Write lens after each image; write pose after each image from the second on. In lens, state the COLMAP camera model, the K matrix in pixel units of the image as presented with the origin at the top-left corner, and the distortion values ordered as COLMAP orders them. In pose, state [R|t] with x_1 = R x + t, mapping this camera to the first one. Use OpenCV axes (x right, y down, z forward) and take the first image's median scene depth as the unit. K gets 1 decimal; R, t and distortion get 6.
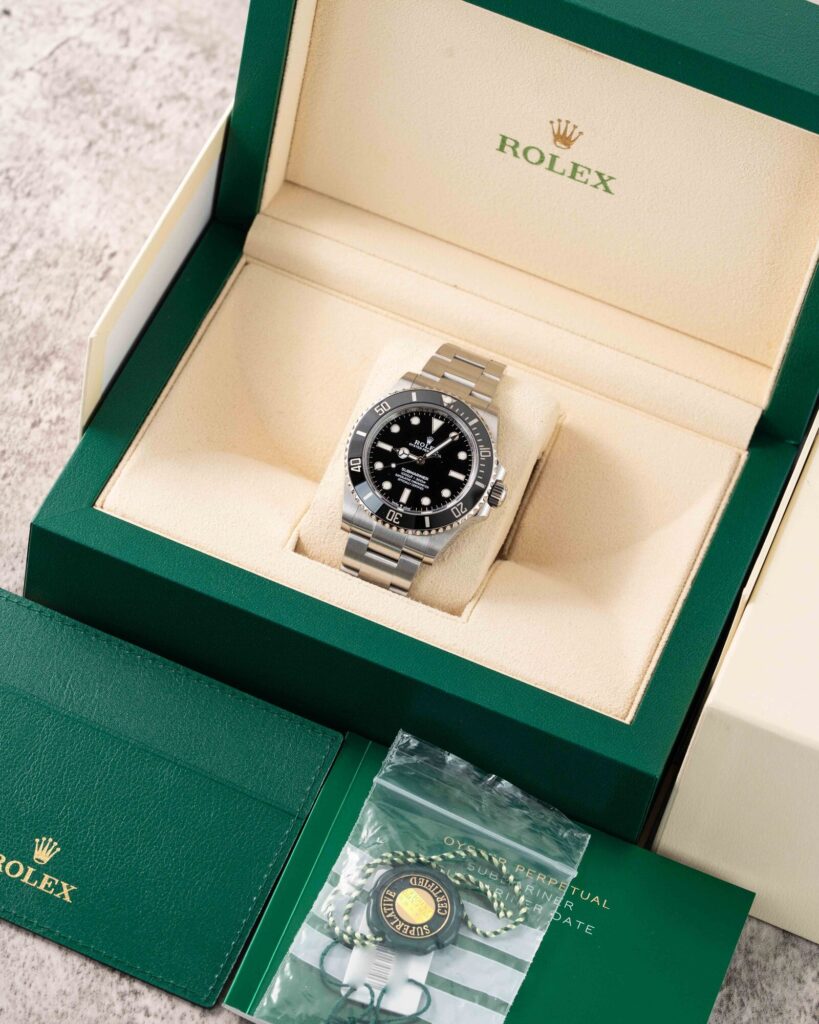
lens RADIAL K [[4438.4, 0, 410.1], [0, 4438.4, 511.8], [0, 0, 1]] dist [-0.110223, 0.000000]
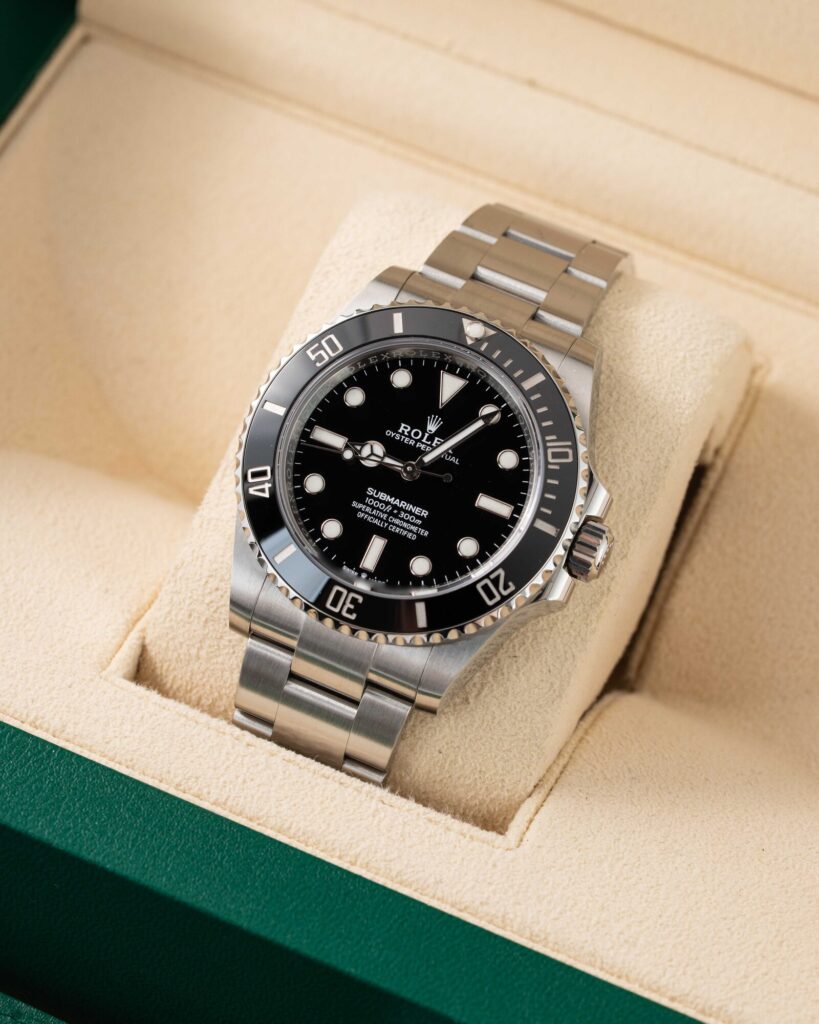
lens RADIAL K [[4438.4, 0, 406.5], [0, 4438.4, 511.7], [0, 0, 1]] dist [-0.110223, 0.000000]
pose [[0.994518, 0.000972, -0.104561, 0.046838], [-0.000050, 0.999961, 0.008824, -0.011352], [0.104566, -0.008770, 0.994479, 0.570167]]
